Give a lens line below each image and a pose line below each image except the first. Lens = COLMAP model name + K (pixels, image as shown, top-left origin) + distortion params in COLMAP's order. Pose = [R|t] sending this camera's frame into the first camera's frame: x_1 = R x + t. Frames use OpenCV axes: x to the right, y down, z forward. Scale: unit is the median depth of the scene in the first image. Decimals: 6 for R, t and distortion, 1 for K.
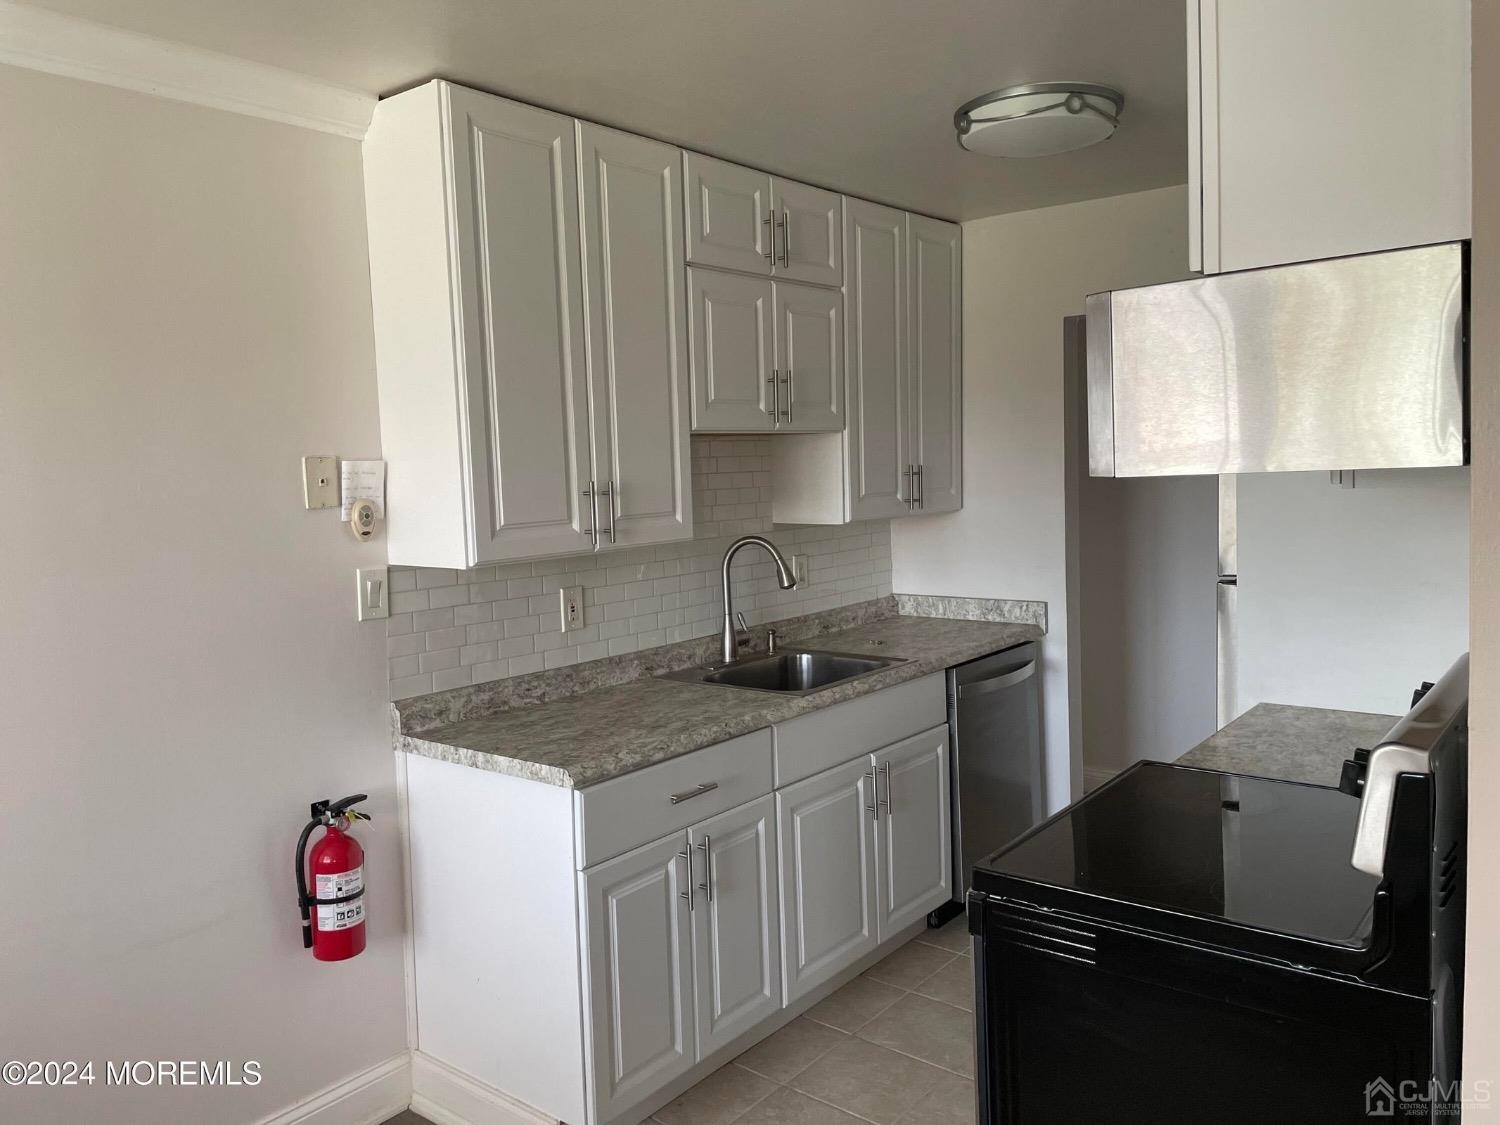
lens RADIAL K [[1138.1, 0, 774.5], [0, 1138.1, 550.5], [0, 0, 1]] dist [0.062879, -0.078499]
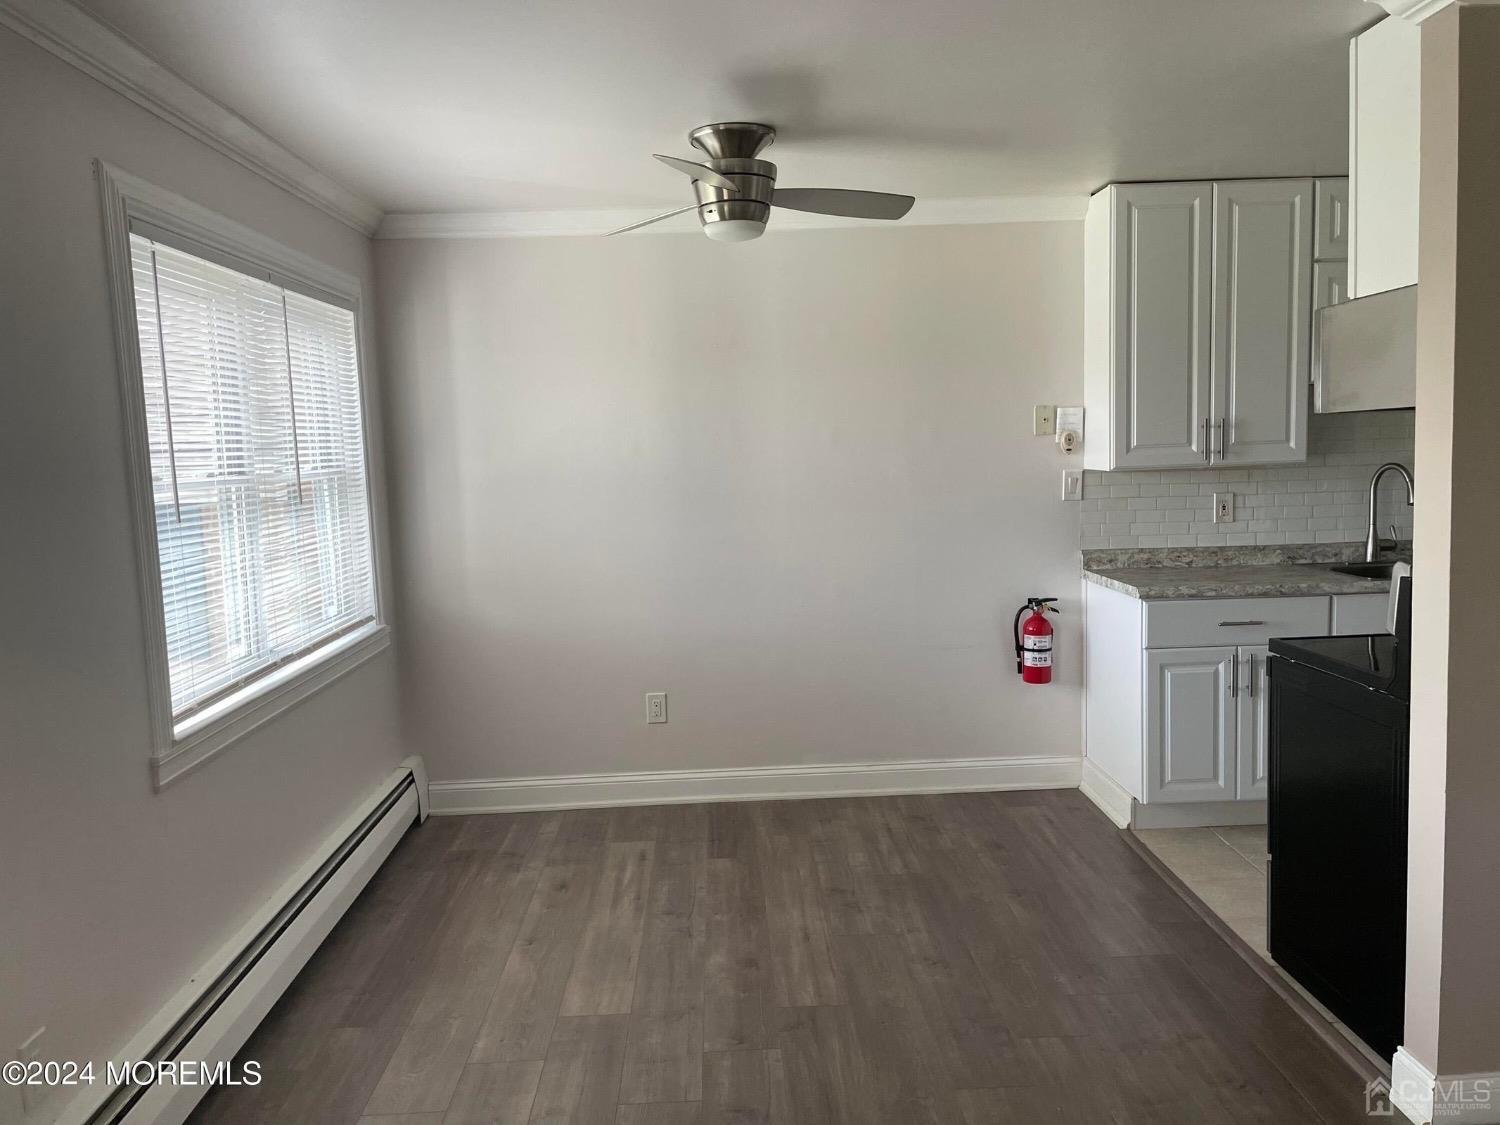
lens RADIAL K [[1138.1, 0, 755.4], [0, 1138.1, 554.1], [0, 0, 1]] dist [0.062879, -0.078499]
pose [[0.651089, 0.086849, -0.754016, 0.635851], [-0.049698, 0.996178, 0.071828, 0.040445], [0.757372, -0.009293, 0.652917, -0.479122]]
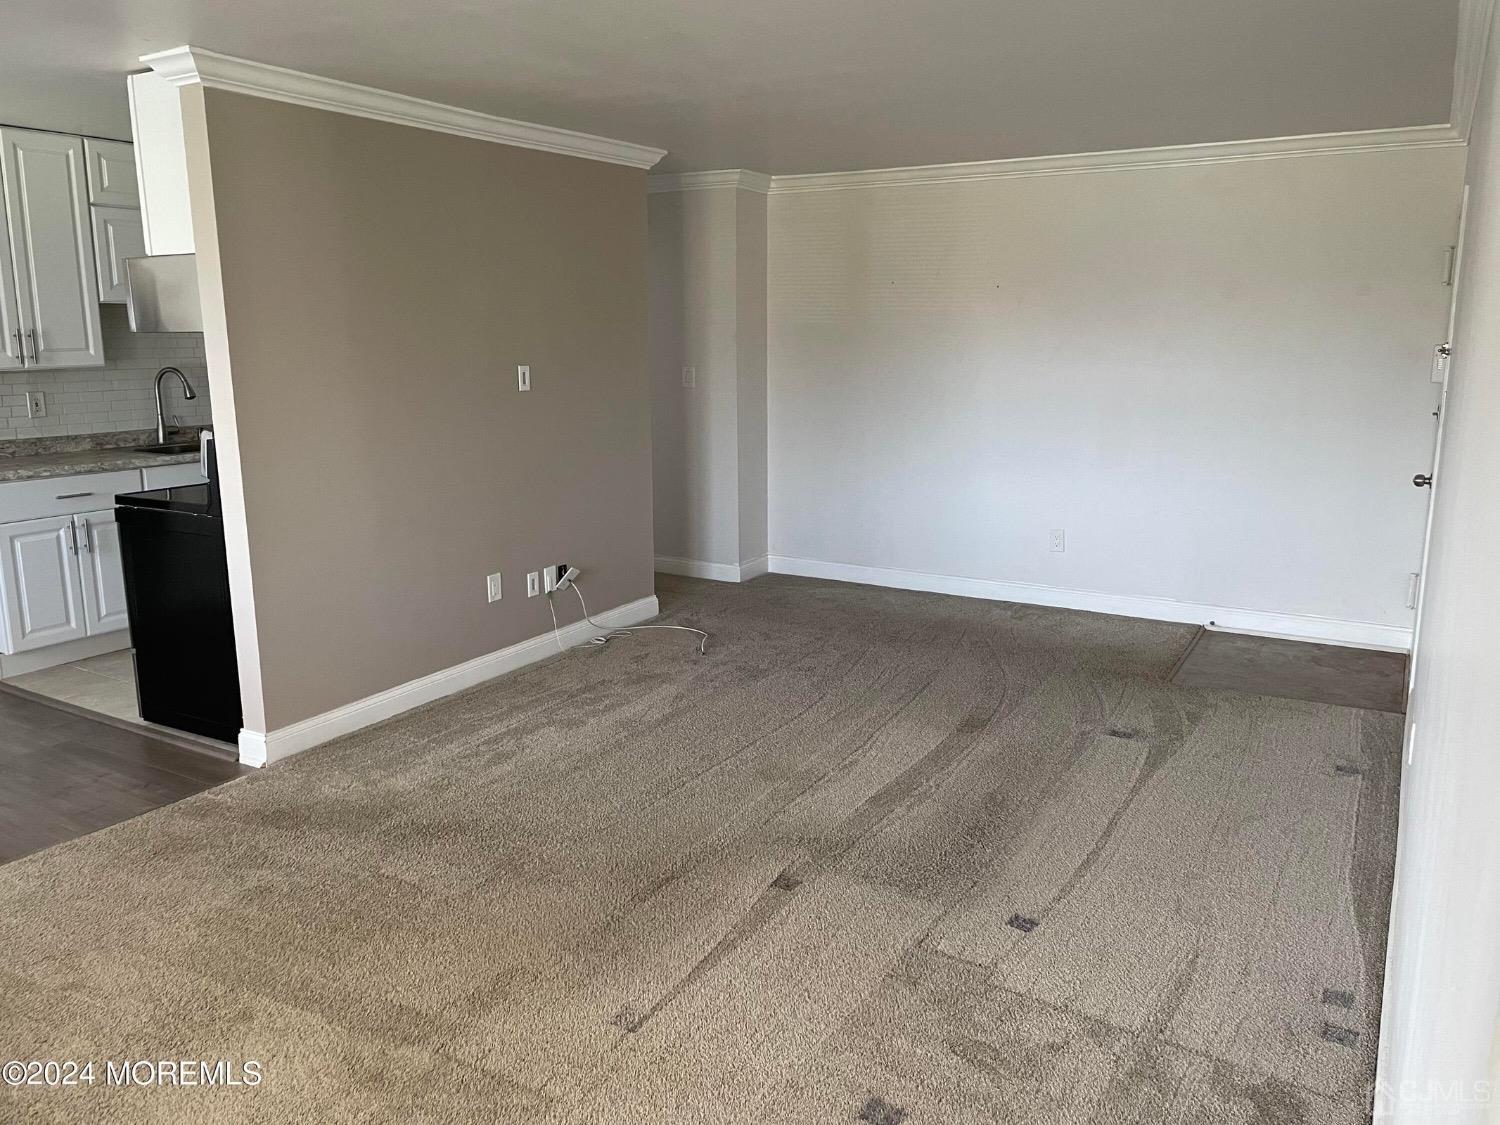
lens RADIAL K [[1138.1, 0, 762.3], [0, 1138.1, 553.4], [0, 0, 1]] dist [0.062879, -0.078499]
pose [[0.989192, 0.004887, 0.146543, 0.763925], [-0.021785, 0.993250, 0.113930, 0.060764], [-0.144997, -0.115892, 0.982621, -1.045880]]
